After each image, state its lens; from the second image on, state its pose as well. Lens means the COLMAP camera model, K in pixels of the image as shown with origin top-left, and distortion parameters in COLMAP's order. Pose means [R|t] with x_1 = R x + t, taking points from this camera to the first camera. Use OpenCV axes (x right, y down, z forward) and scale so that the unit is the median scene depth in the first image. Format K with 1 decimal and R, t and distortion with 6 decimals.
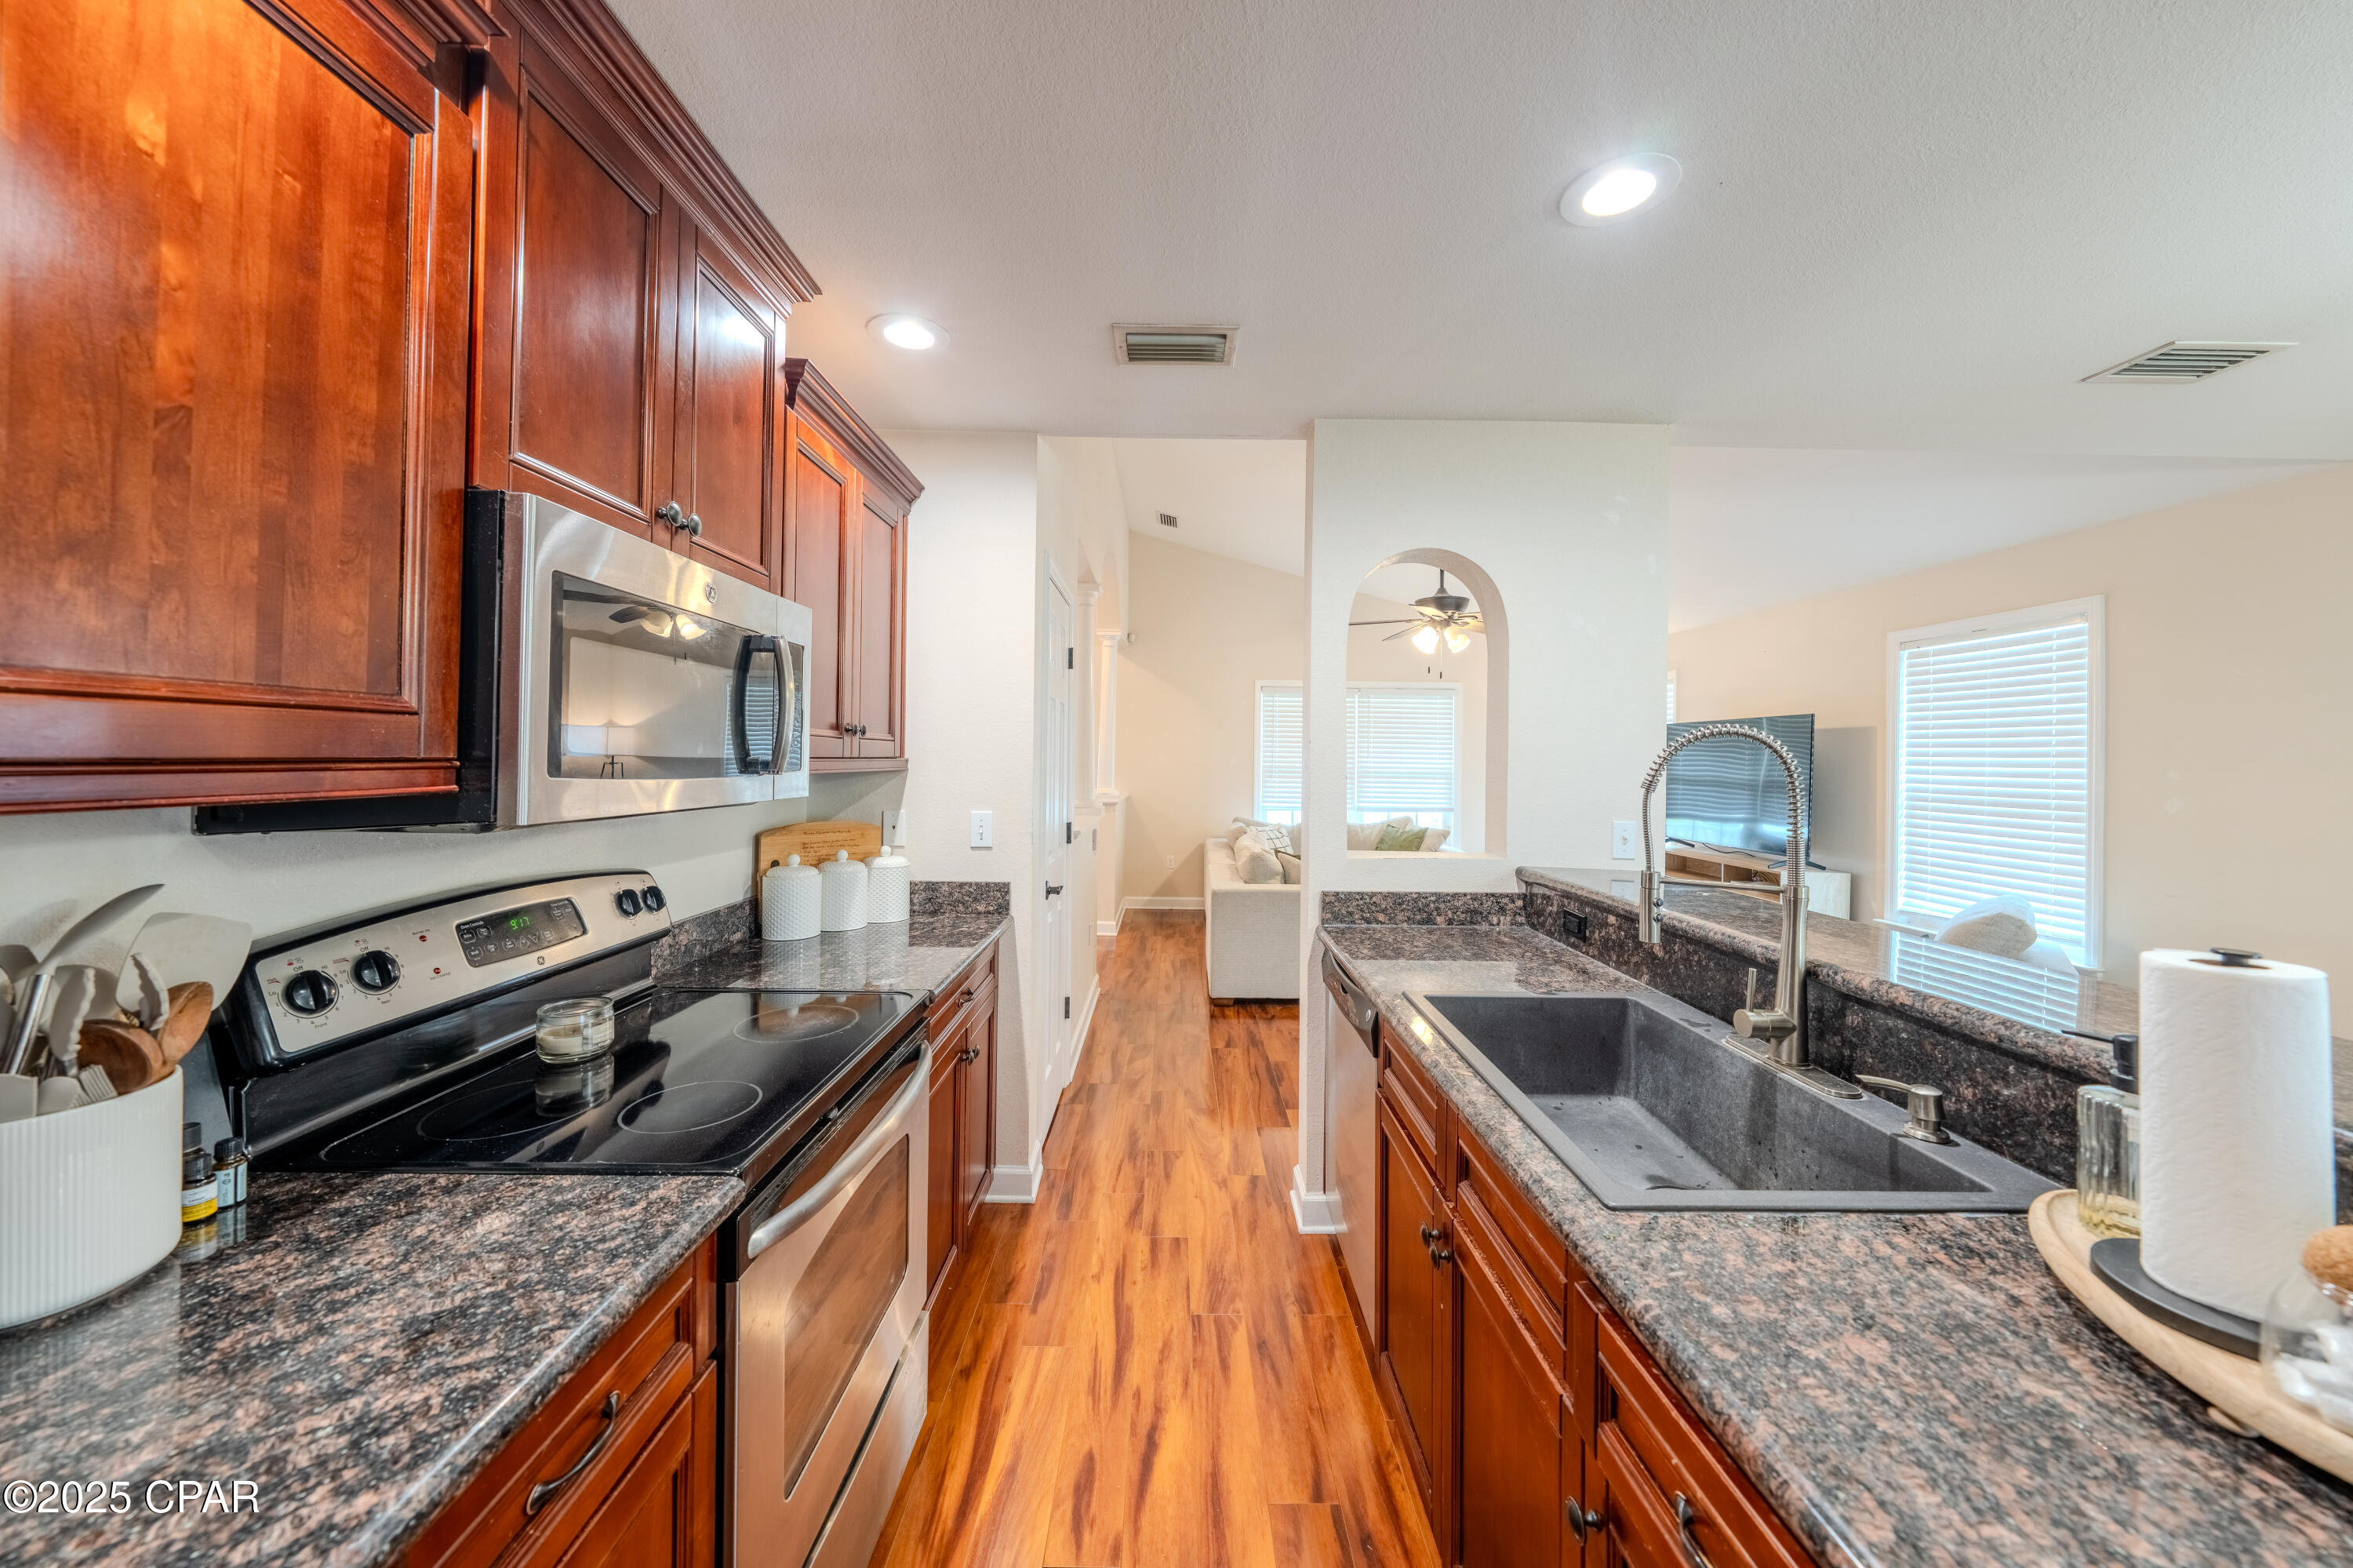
lens RADIAL K [[813.1, 0, 1174.4], [0, 813.1, 759.2], [0, 0, 1]] dist [-0.001150, -0.000255]
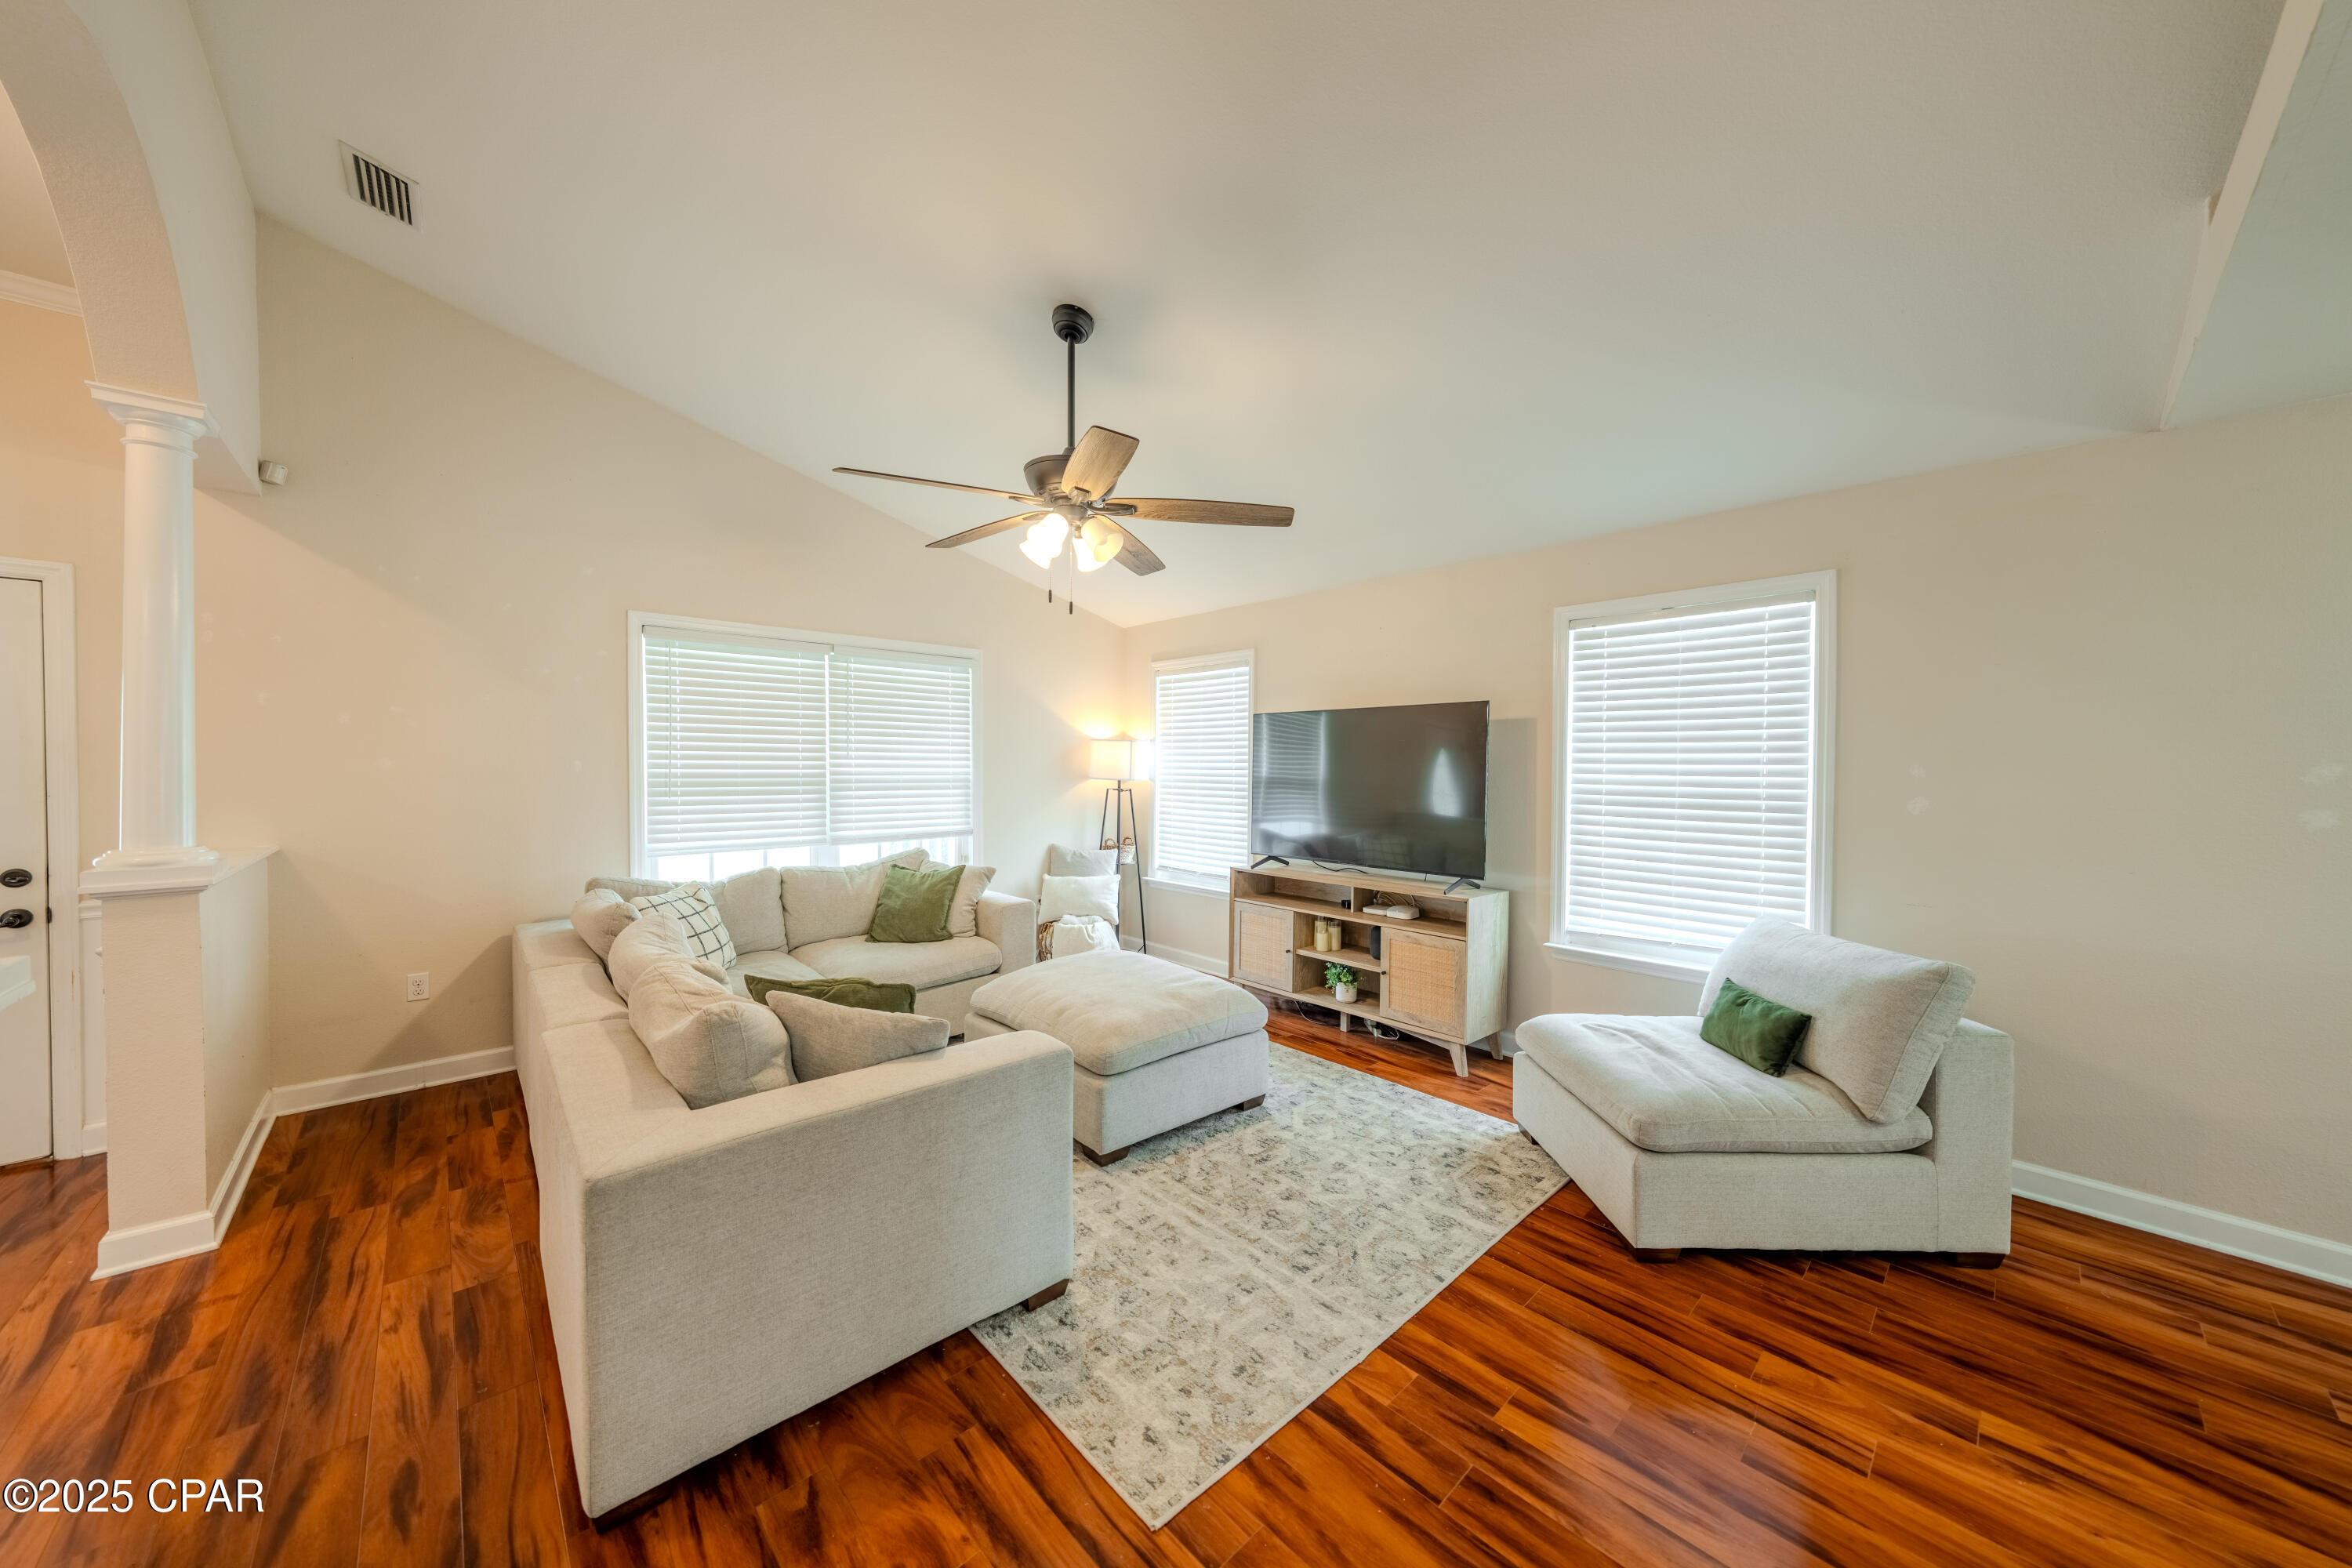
lens RADIAL K [[804.5, 0, 1173.6], [0, 804.5, 780.2], [0, 0, 1]] dist [0.001517, 0.000009]
pose [[0.736447, -0.023365, 0.676091, 0.019357], [0.005671, 0.999581, 0.028367, -0.002909], [-0.676471, -0.017057, 0.736272, 1.650638]]
